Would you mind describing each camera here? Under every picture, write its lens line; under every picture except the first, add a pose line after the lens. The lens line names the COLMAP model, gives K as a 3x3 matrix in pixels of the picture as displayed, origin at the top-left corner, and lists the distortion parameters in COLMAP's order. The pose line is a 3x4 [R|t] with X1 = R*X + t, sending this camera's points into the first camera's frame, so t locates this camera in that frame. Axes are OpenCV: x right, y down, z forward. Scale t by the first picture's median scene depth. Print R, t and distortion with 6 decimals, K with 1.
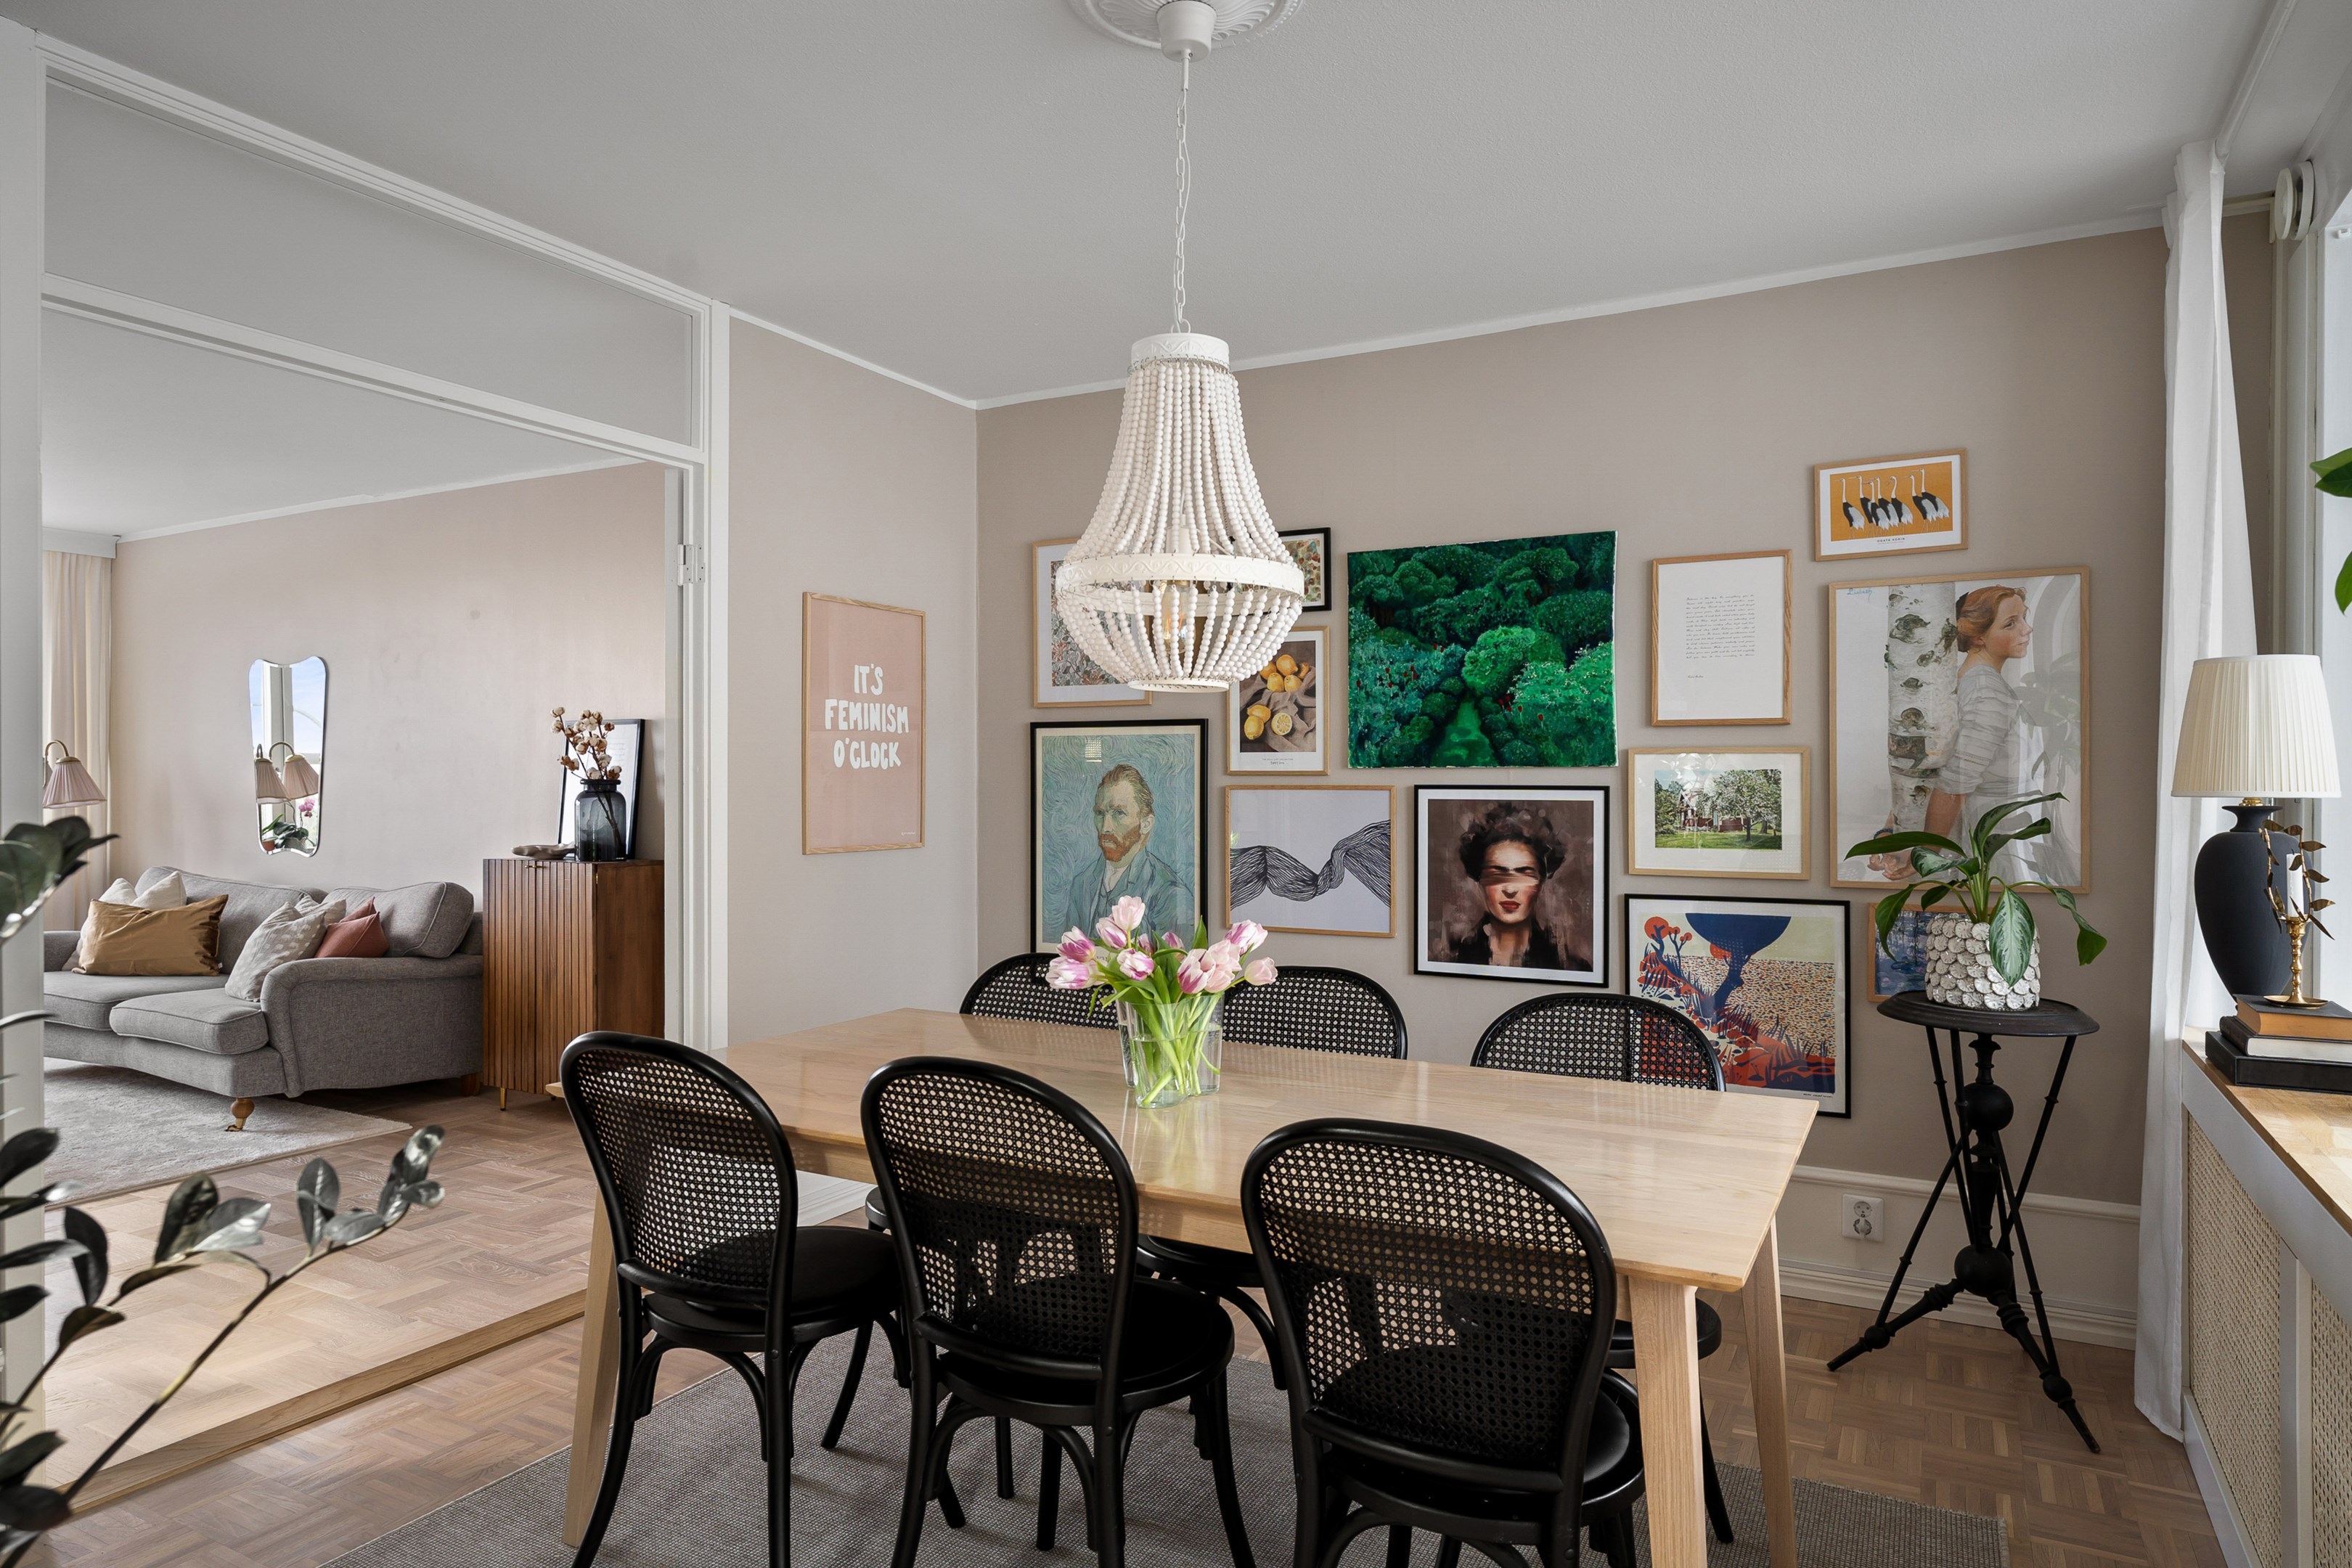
lens RADIAL K [[1391.5, 0, 1180.5], [0, 1391.5, 777.9], [0, 0, 1]] dist [-0.002039, -0.000524]
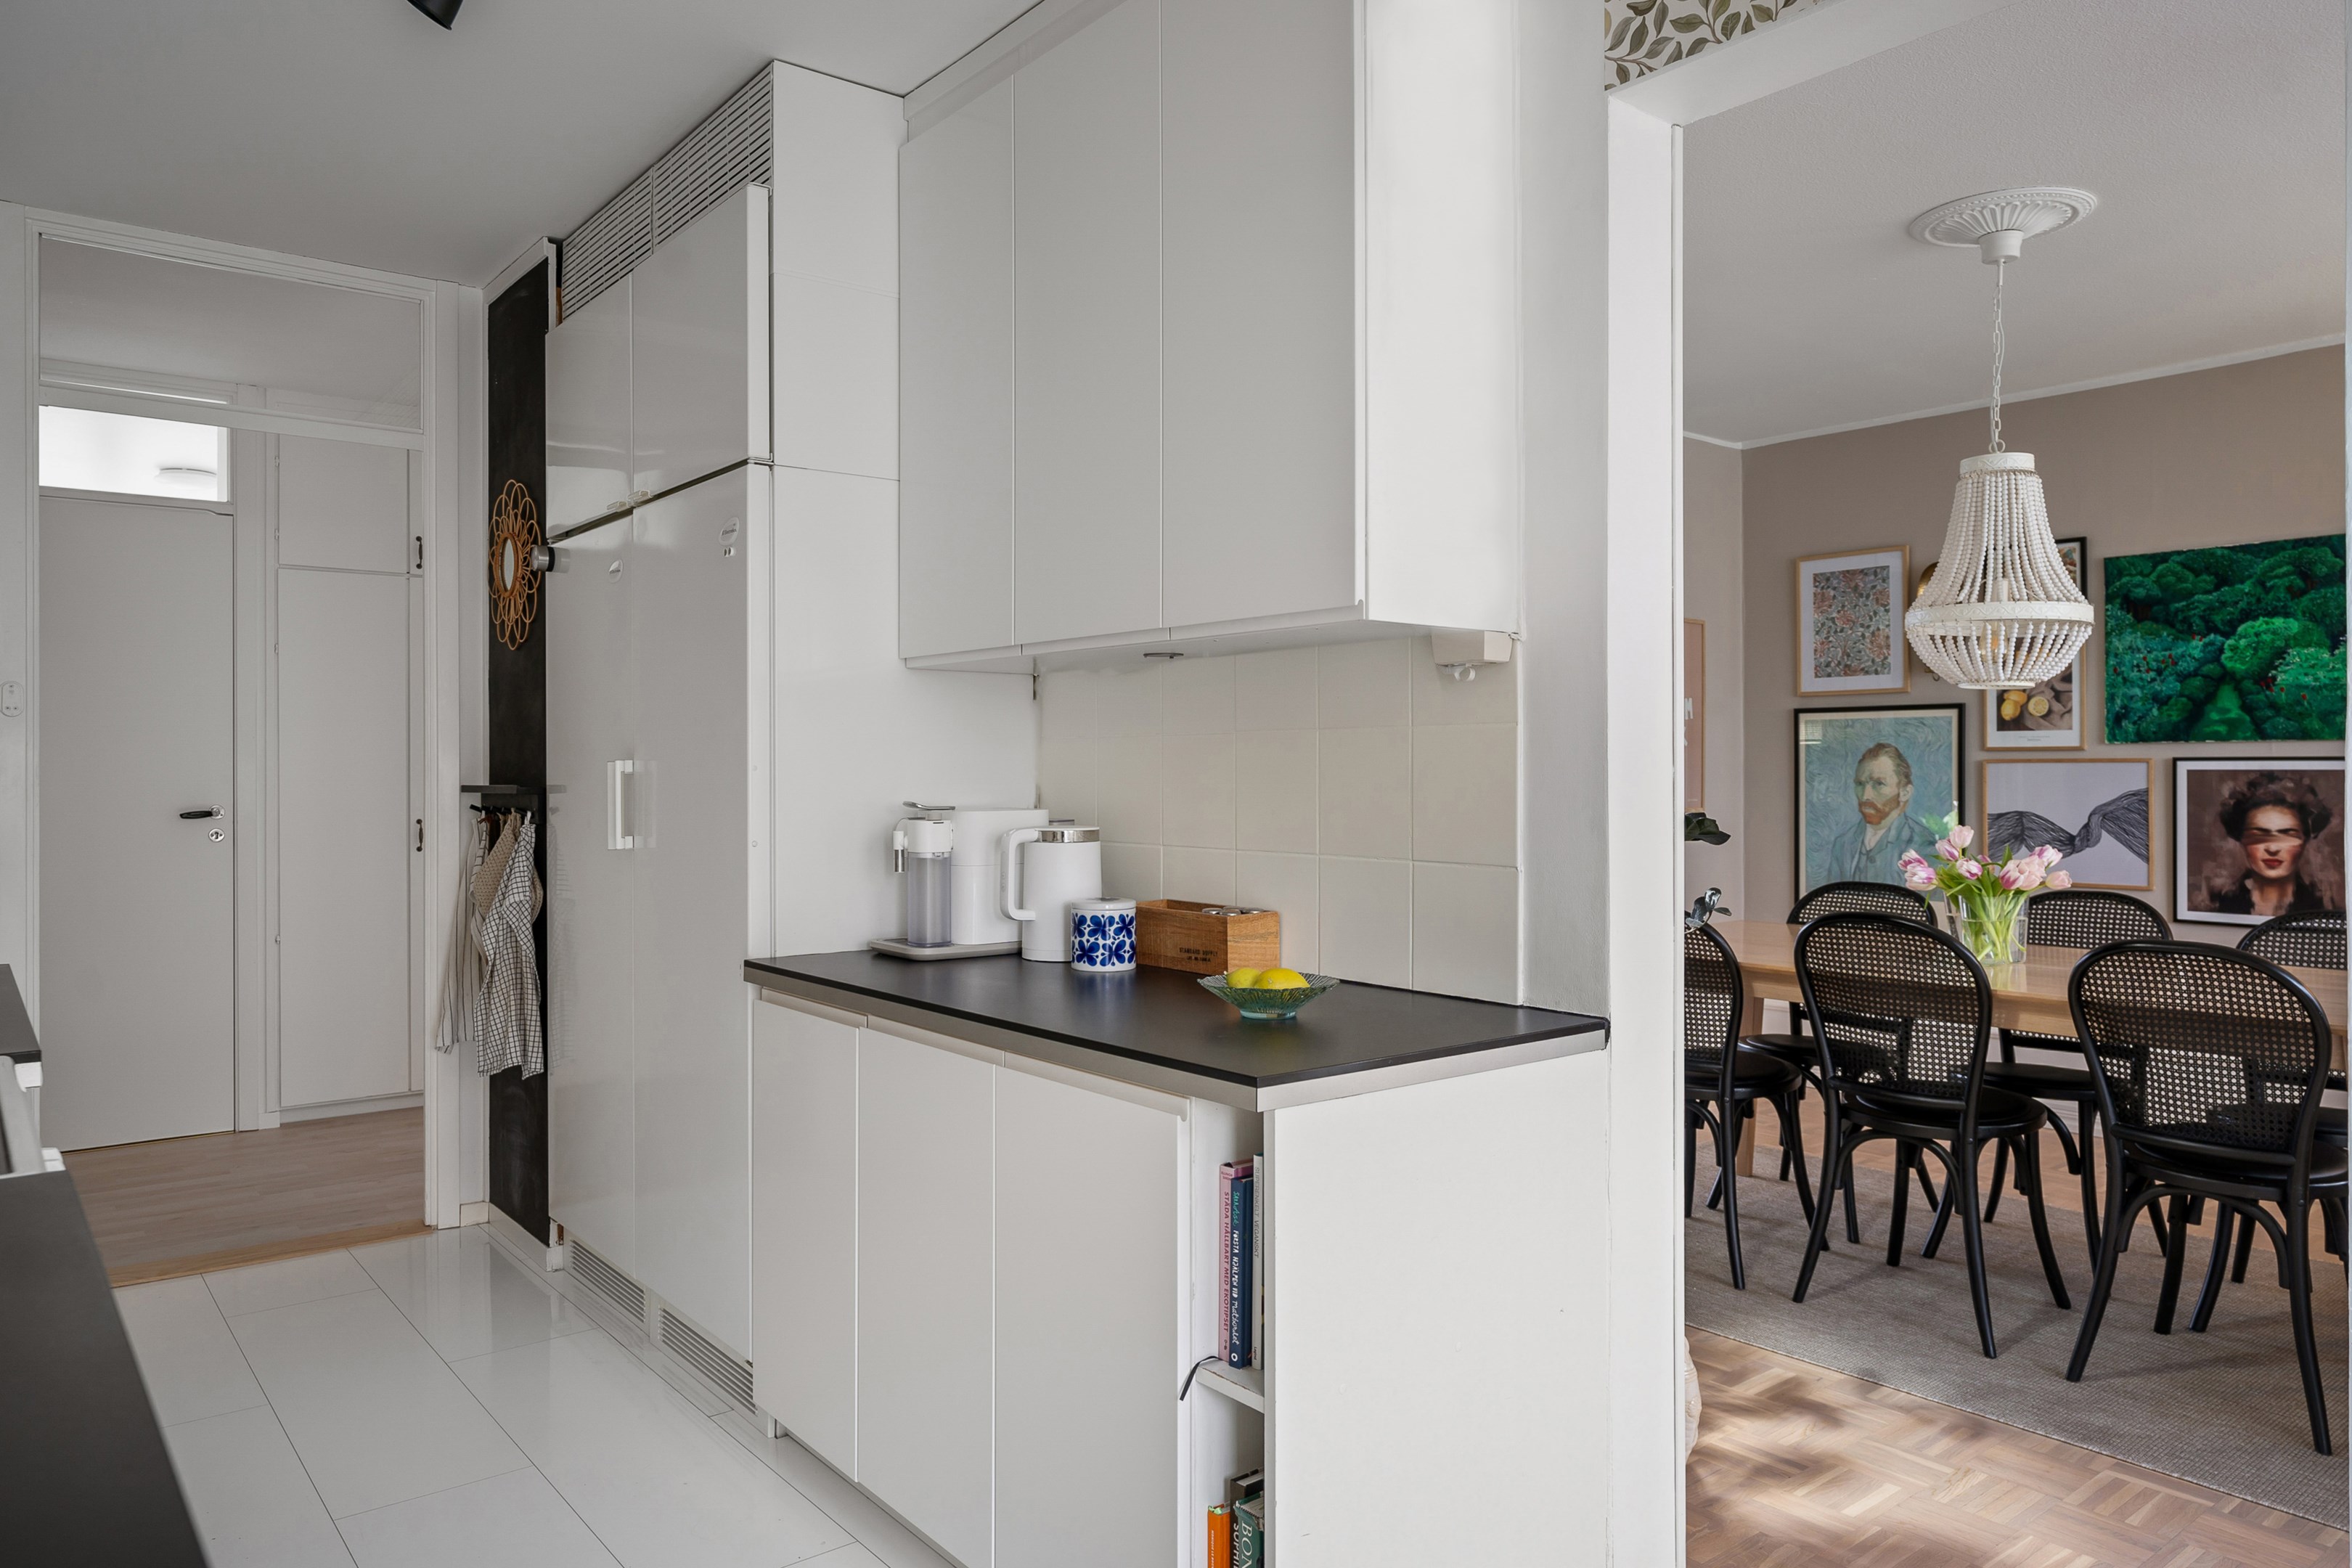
lens RADIAL K [[1543.5, 0, 1178.1], [0, 1543.5, 765.7], [0, 0, 1]] dist [0.002895, 0.001706]
pose [[0.923265, -0.004177, -0.384141, -0.103017], [0.003703, 0.999991, -0.001974, 0.011659], [0.384146, 0.000400, 0.923272, -0.509177]]
